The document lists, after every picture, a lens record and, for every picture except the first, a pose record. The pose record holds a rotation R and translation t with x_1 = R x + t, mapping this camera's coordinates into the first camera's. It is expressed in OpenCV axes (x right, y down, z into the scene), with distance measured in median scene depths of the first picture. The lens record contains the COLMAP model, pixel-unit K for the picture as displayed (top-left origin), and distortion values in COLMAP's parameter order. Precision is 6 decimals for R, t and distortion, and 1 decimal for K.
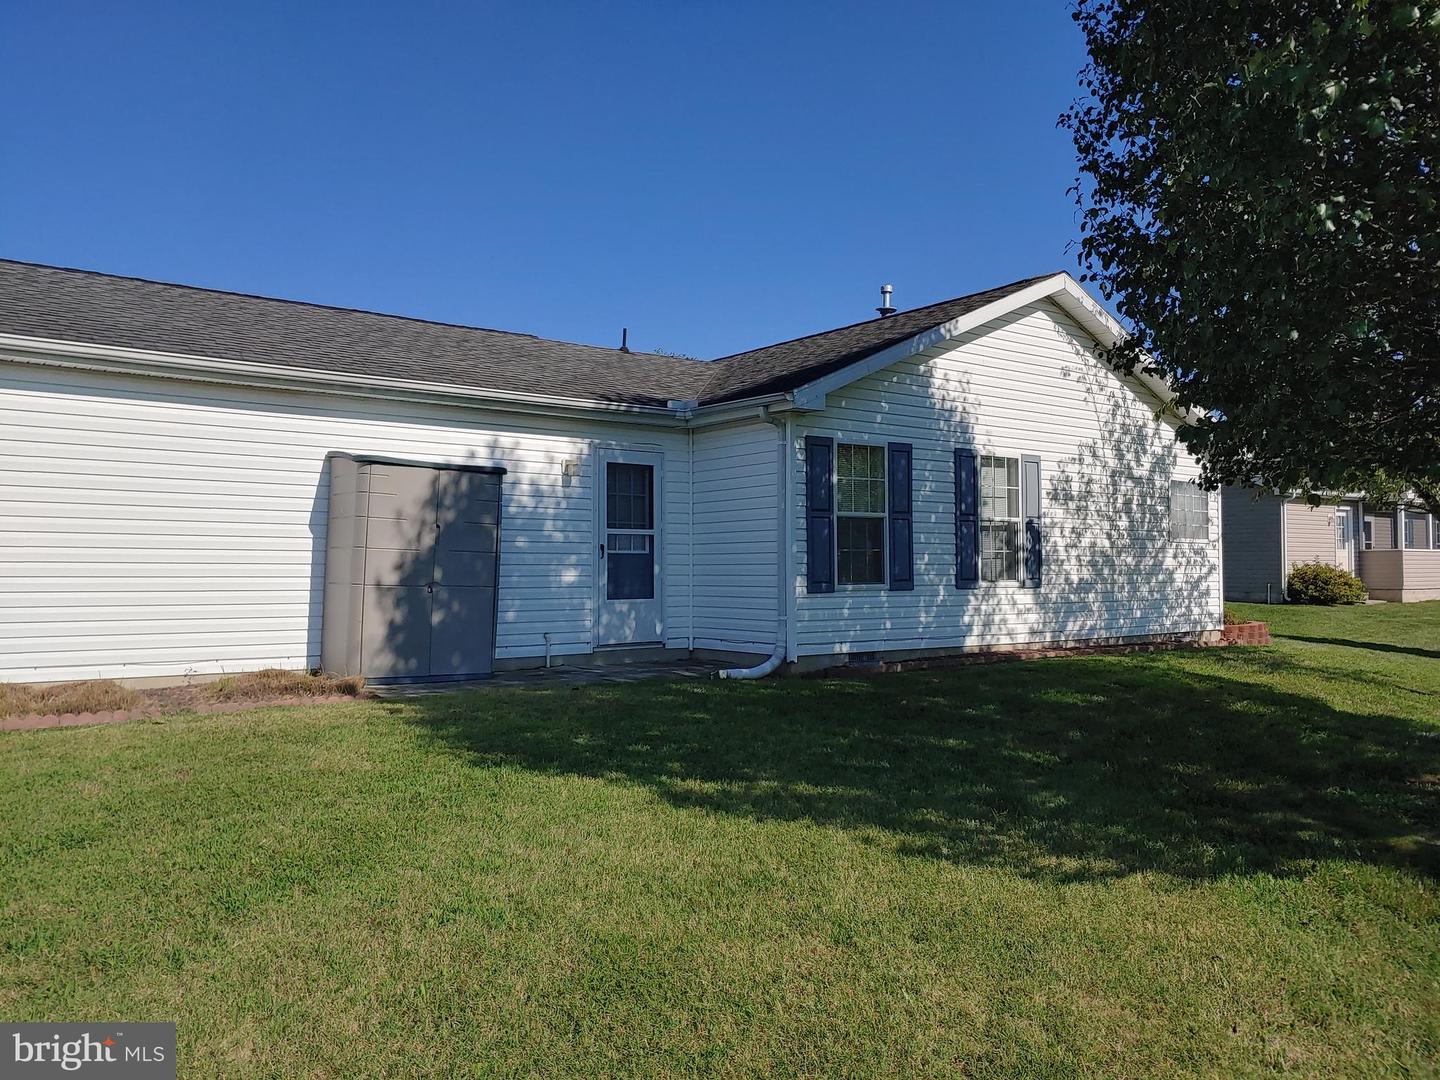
lens RADIAL K [[1057.7, 0, 720.0], [0, 1057.7, 540.0], [0, 0, 1]] dist [0.000809, 0.000231]
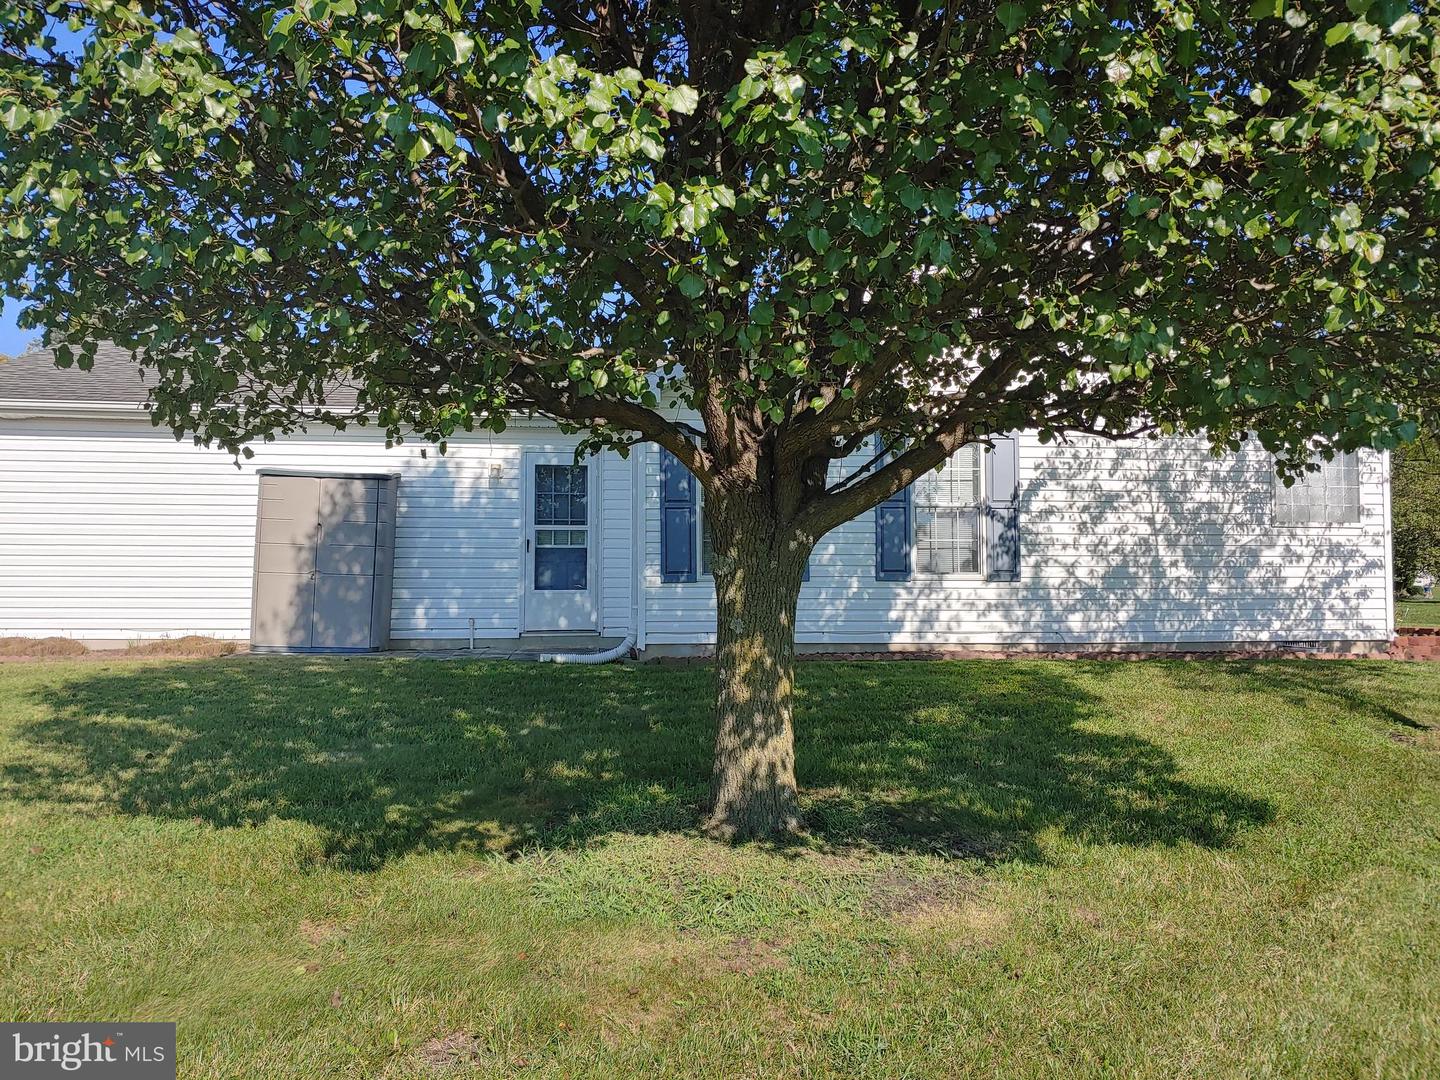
lens RADIAL K [[1057.7, 0, 720.0], [0, 1057.7, 540.0], [0, 0, 1]] dist [0.000809, 0.000231]
pose [[0.875246, -0.019812, -0.483272, 0.569552], [0.012295, 0.999749, -0.018718, 0.026447], [0.483522, 0.010441, 0.875270, 0.122520]]
